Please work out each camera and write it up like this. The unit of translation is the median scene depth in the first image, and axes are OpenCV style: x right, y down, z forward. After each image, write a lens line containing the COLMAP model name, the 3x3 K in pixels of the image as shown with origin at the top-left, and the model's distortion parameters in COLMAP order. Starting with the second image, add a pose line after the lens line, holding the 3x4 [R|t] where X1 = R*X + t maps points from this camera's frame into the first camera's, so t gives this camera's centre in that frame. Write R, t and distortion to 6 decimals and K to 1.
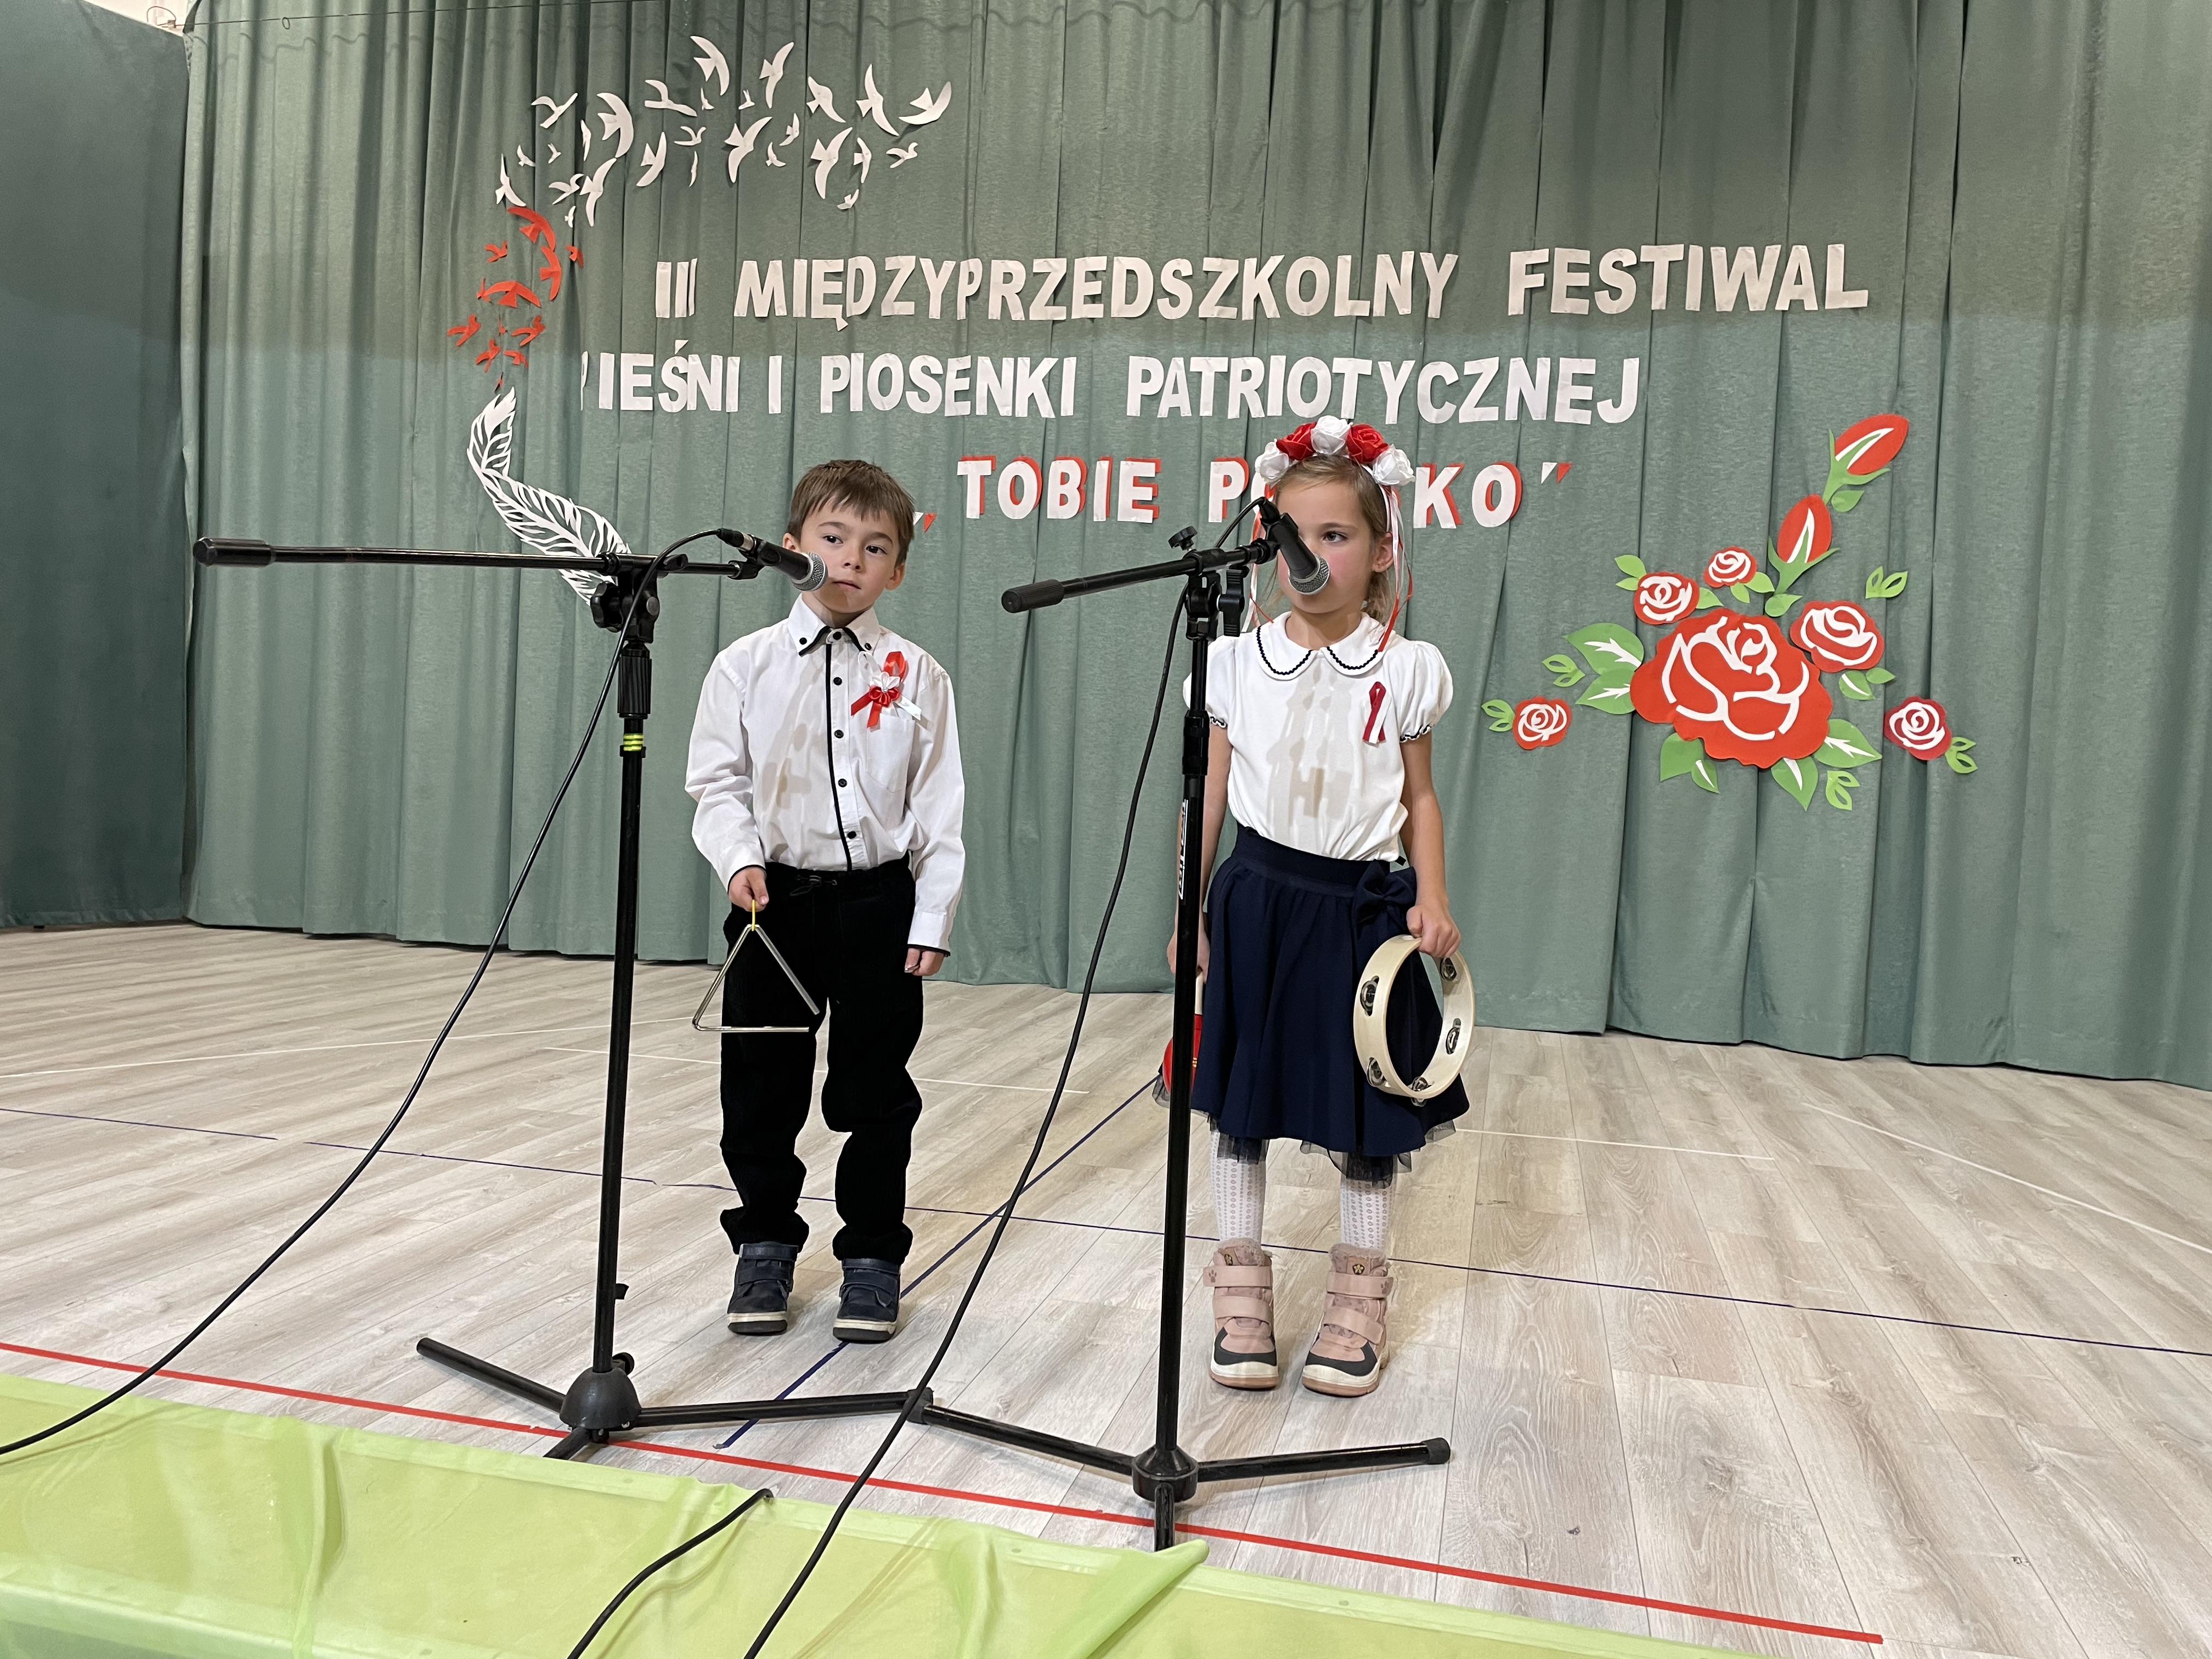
lens RADIAL K [[1673.3, 0, 1128.3], [0, 1673.3, 830.1], [0, 0, 1]] dist [0.081515, -0.106149]
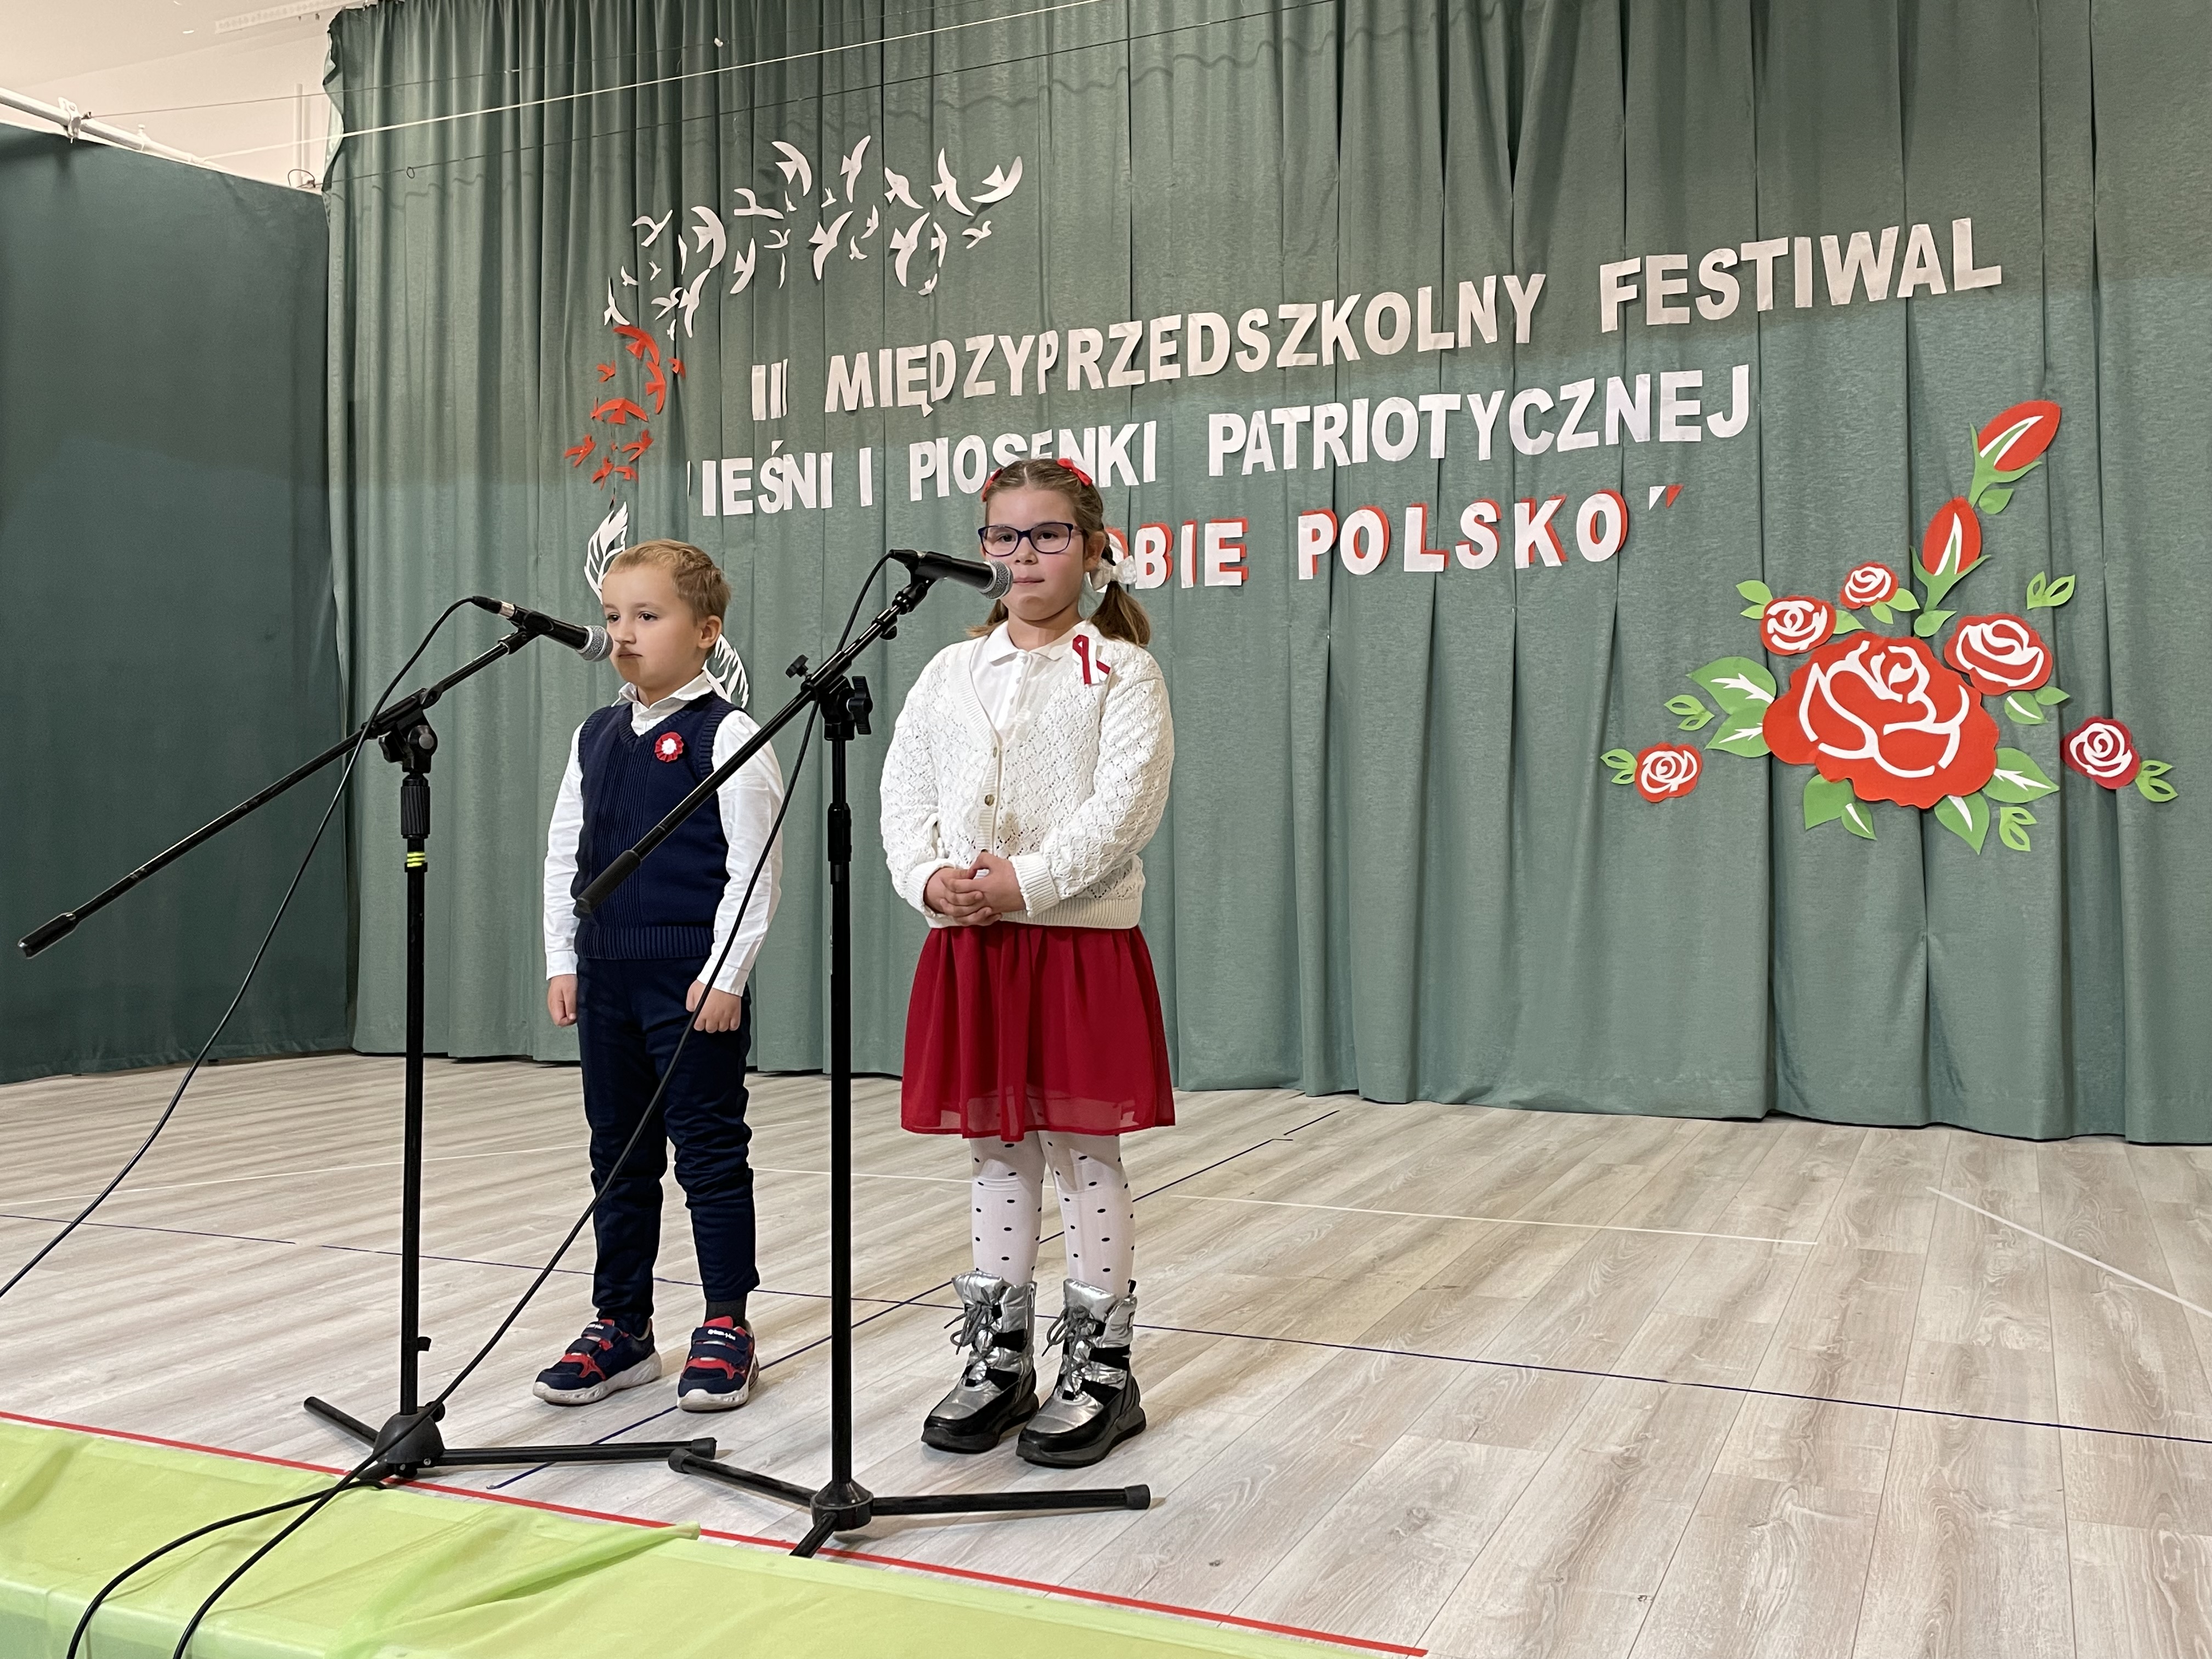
lens RADIAL K [[1941.7, 0, 1131.3], [0, 1941.7, 800.1], [0, 0, 1]] dist [0.082781, -0.106346]
pose [[0.979934, -0.059807, -0.190140, 0.158443], [0.047796, 0.996598, -0.067144, 0.007423], [0.193509, 0.056708, 0.979458, -0.075563]]
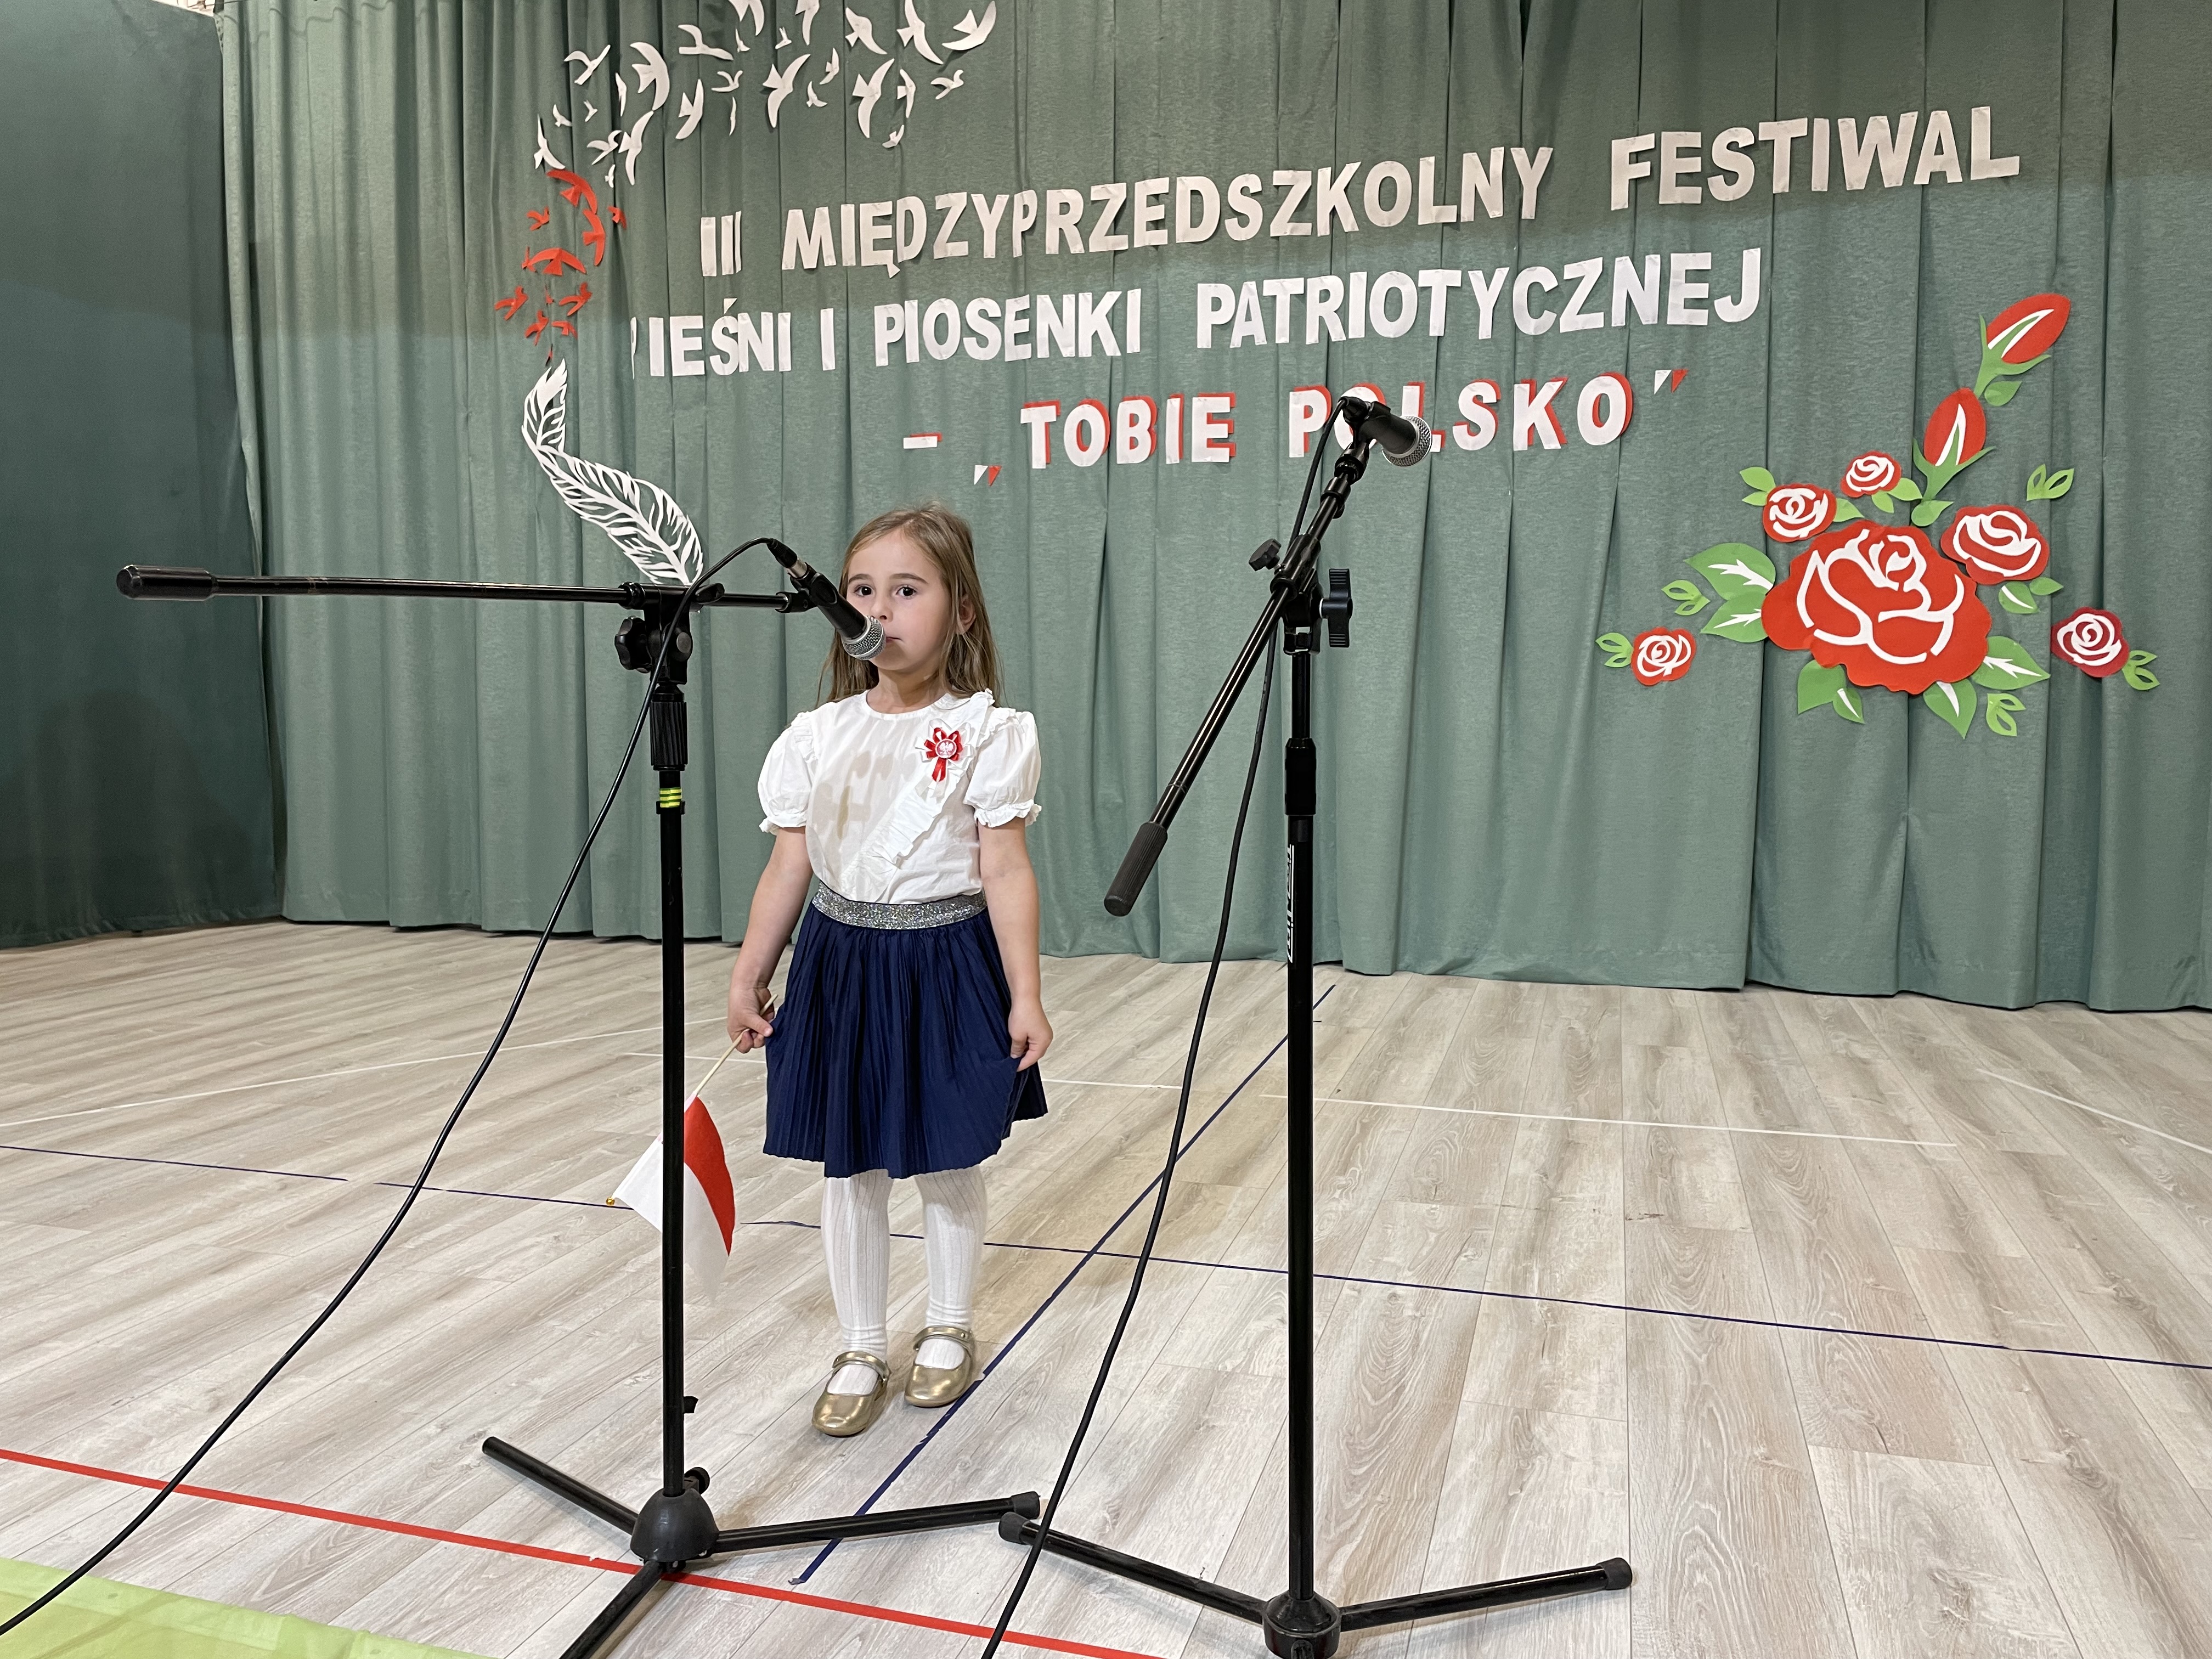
lens RADIAL K [[1673.3, 0, 1091.0], [0, 1673.3, 827.6], [0, 0, 1]] dist [0.081515, -0.106149]
pose [[0.996215, -0.043237, -0.075404, -0.000749], [0.046438, 0.998070, 0.041221, -0.021997], [0.073476, -0.044566, 0.996301, 0.050073]]
